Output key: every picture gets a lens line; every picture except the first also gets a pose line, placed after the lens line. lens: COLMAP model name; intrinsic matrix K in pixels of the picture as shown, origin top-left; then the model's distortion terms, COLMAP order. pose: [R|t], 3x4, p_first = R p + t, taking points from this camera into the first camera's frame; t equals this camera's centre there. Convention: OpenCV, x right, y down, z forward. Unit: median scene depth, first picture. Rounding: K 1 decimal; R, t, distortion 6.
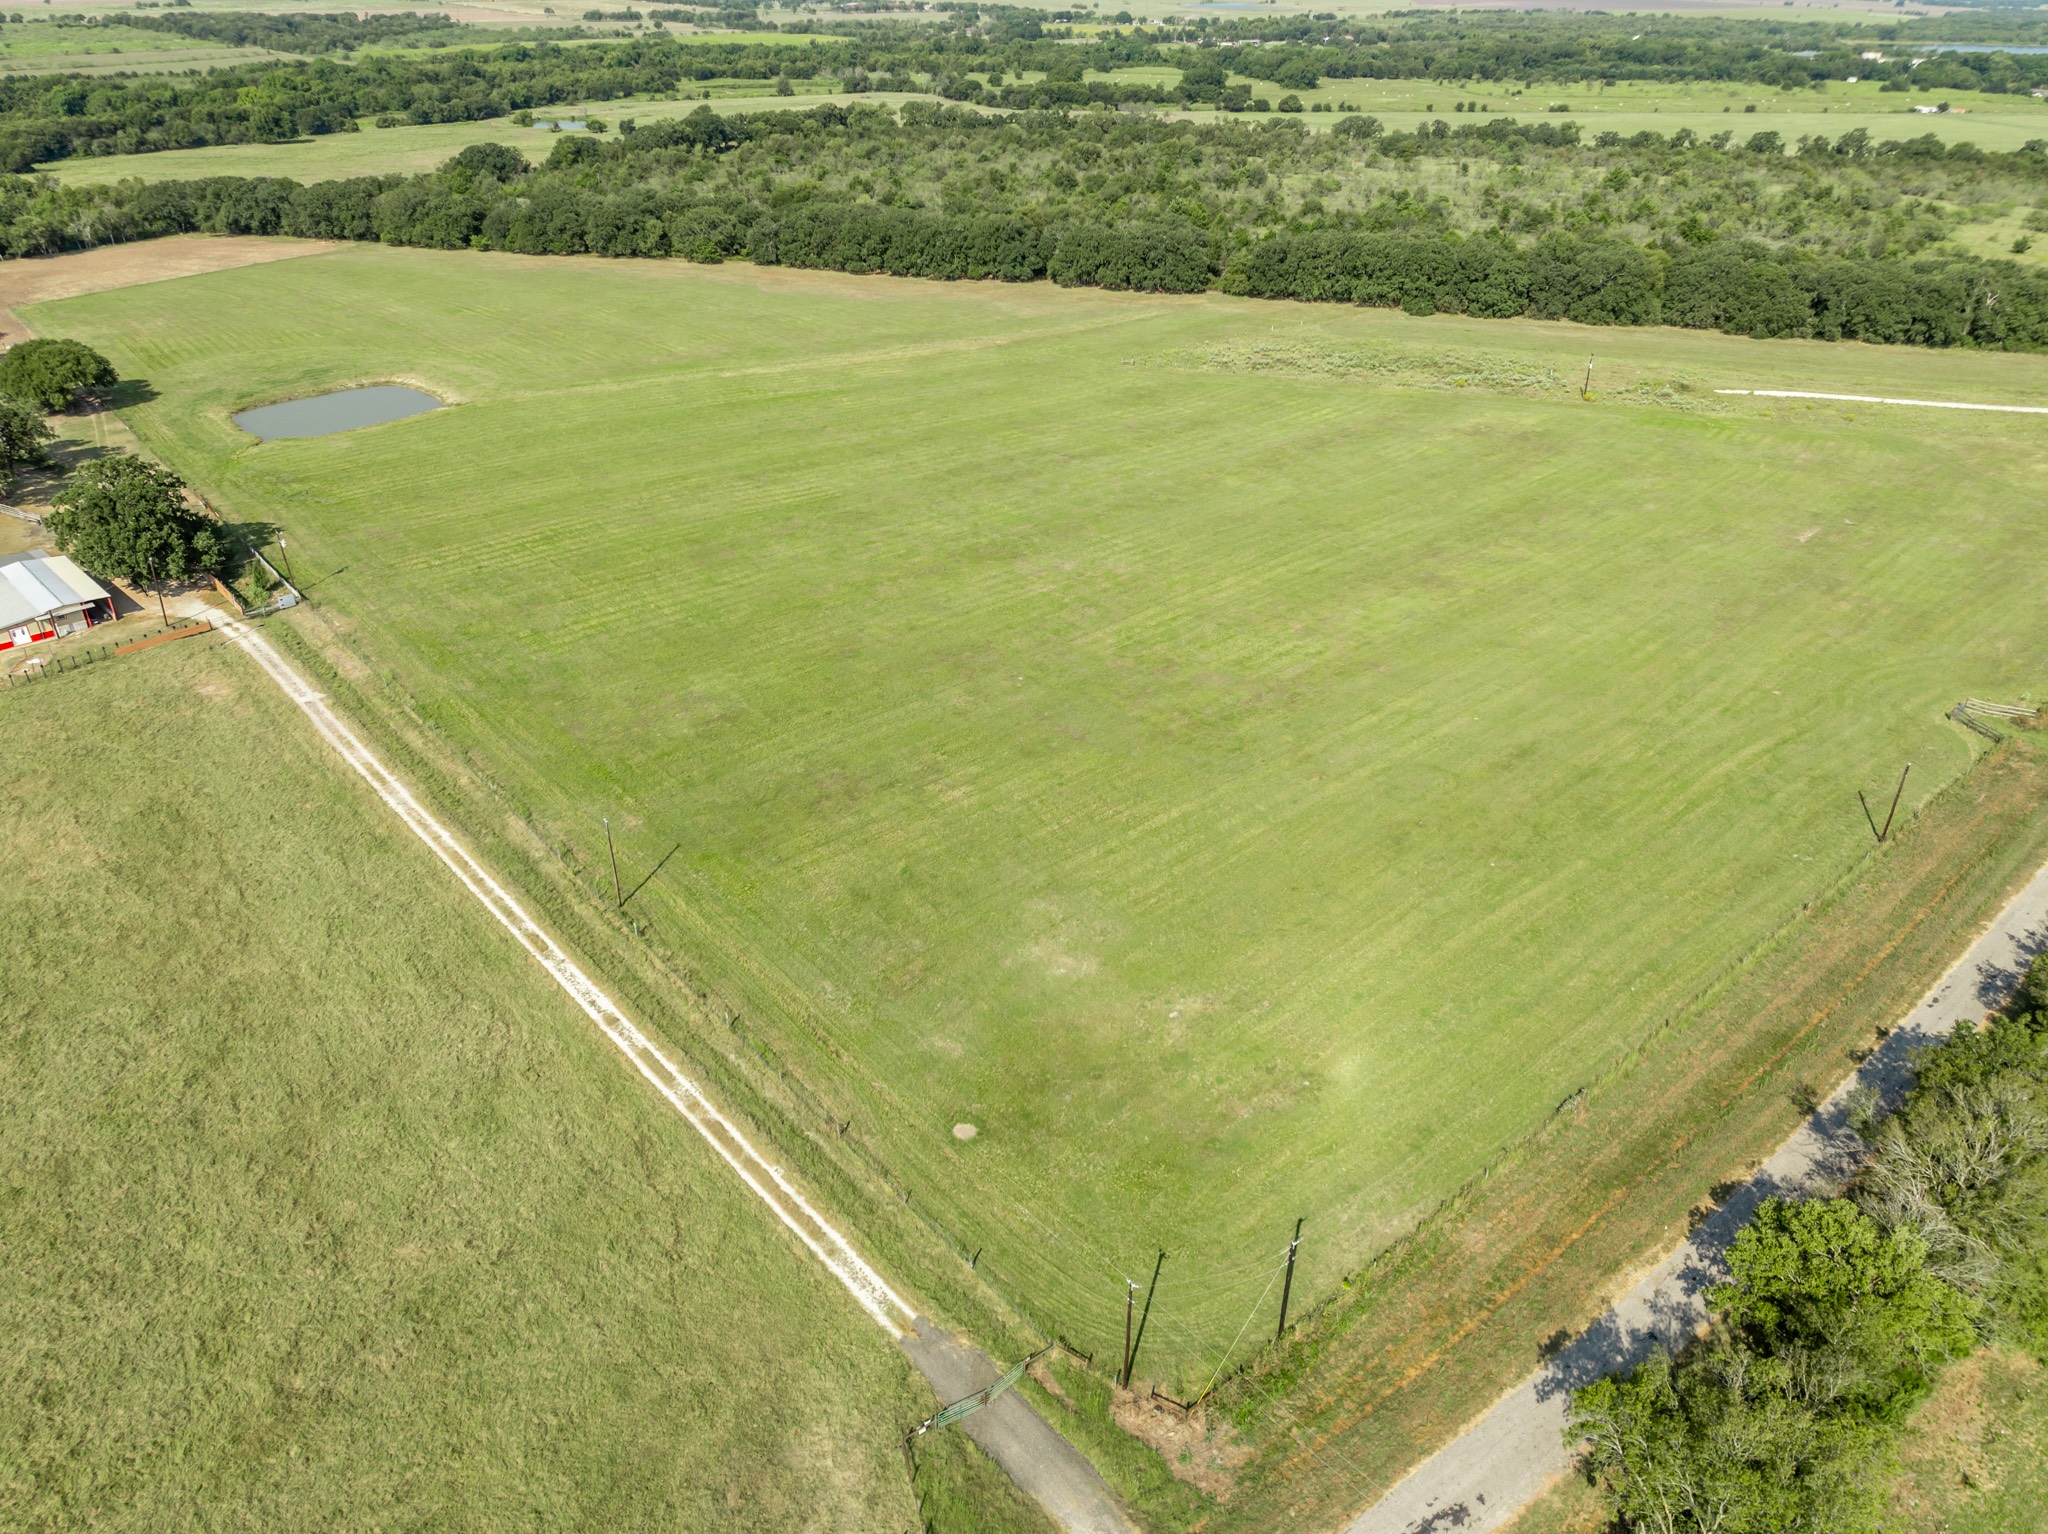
lens RADIAL K [[1448.3, 0, 1029.3], [0, 1448.3, 734.7], [0, 0, 1]] dist [-0.034856, 0.022150]
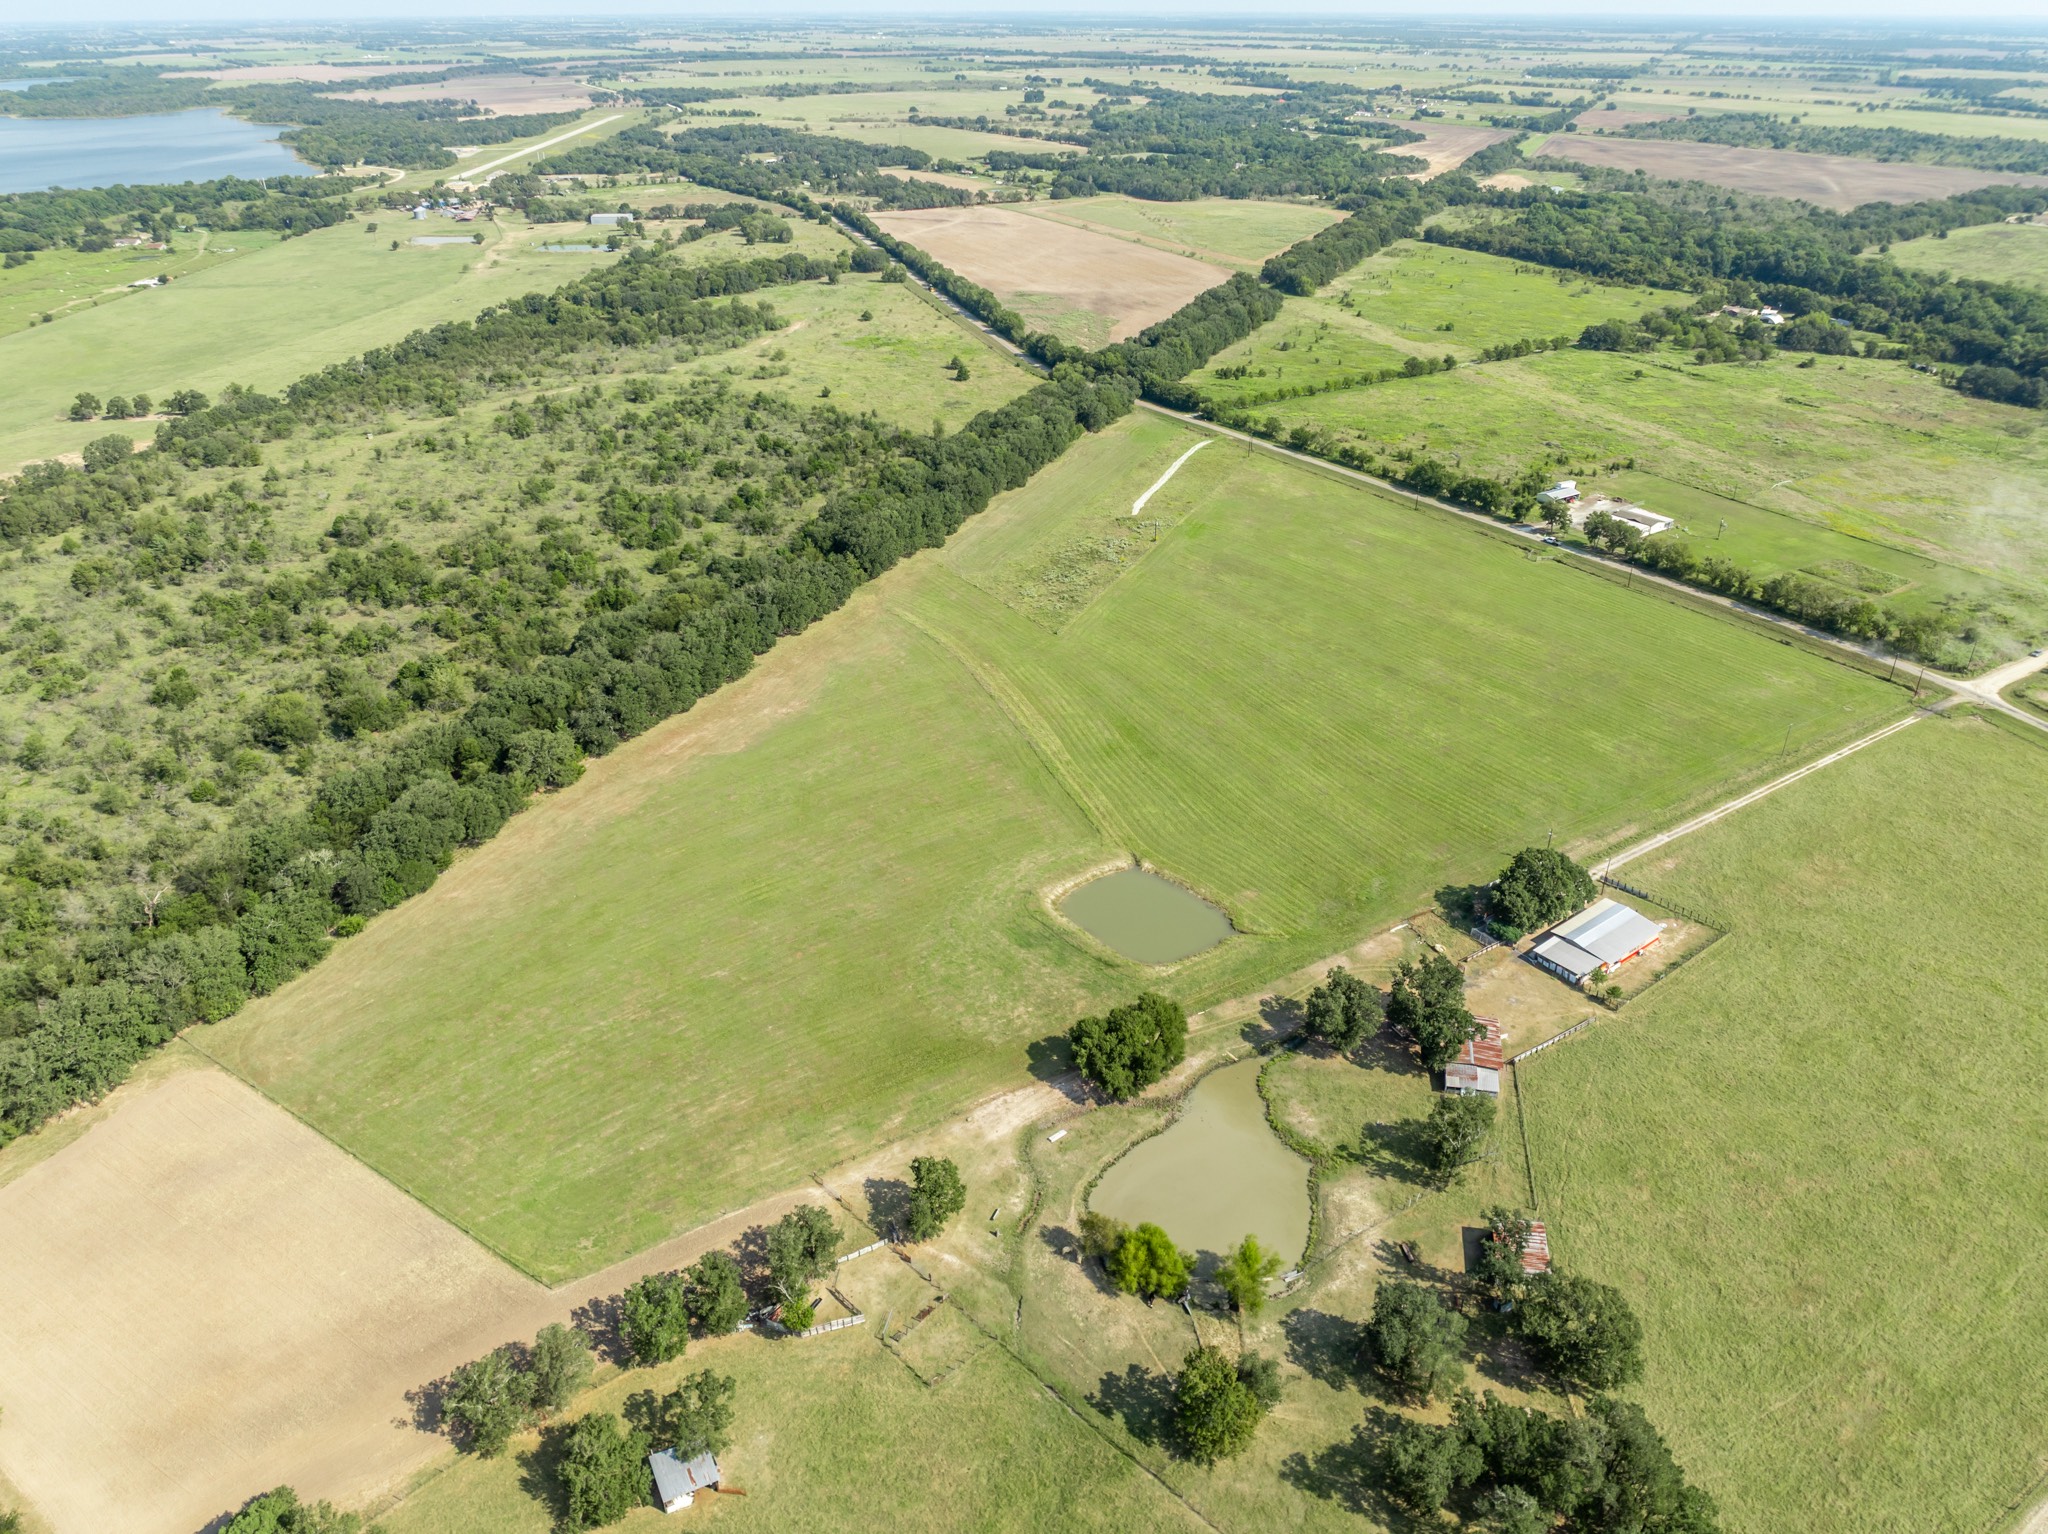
lens RADIAL K [[1448.3, 0, 1035.4], [0, 1448.3, 764.0], [0, 0, 1]] dist [-0.034856, 0.022150]
pose [[0.128321, -0.474610, 0.870792, -1.182665], [0.473412, 0.800866, 0.366735, -0.645912], [-0.871444, 0.365184, 0.327454, 0.539689]]
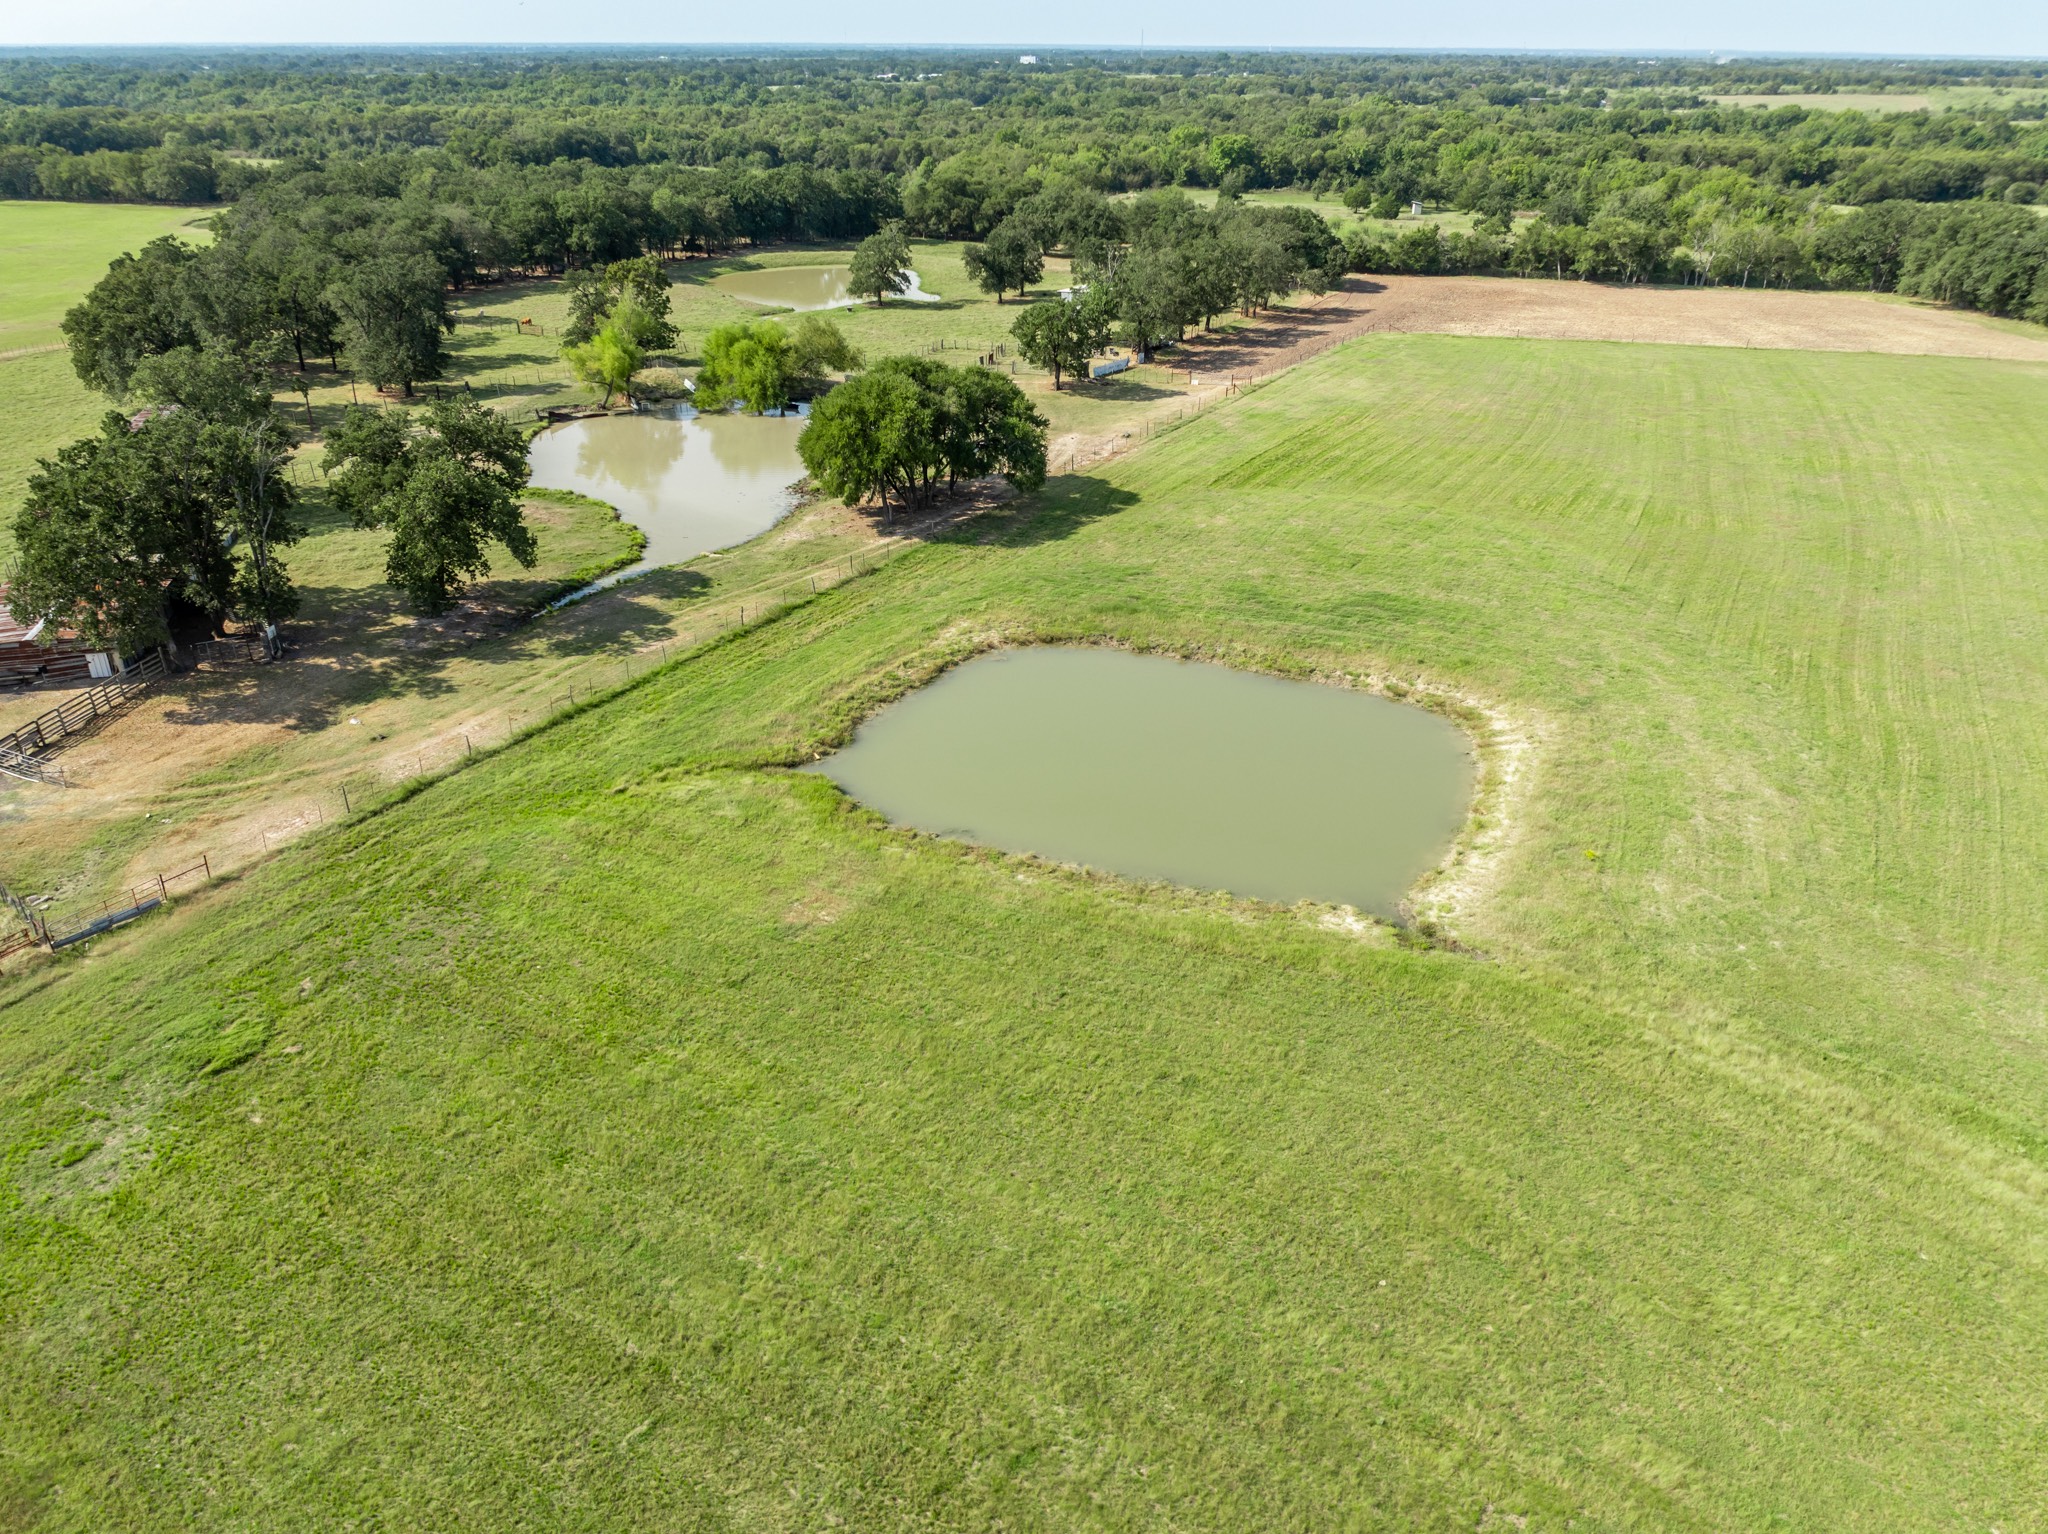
lens RADIAL K [[1448.3, 0, 1032.8], [0, 1448.3, 761.4], [0, 0, 1]] dist [-0.034856, 0.022150]
pose [[0.330025, 0.411014, -0.849795, -0.186550], [-0.449718, 0.859964, 0.241281, -0.235907], [0.829962, 0.302540, 0.468650, 0.685505]]
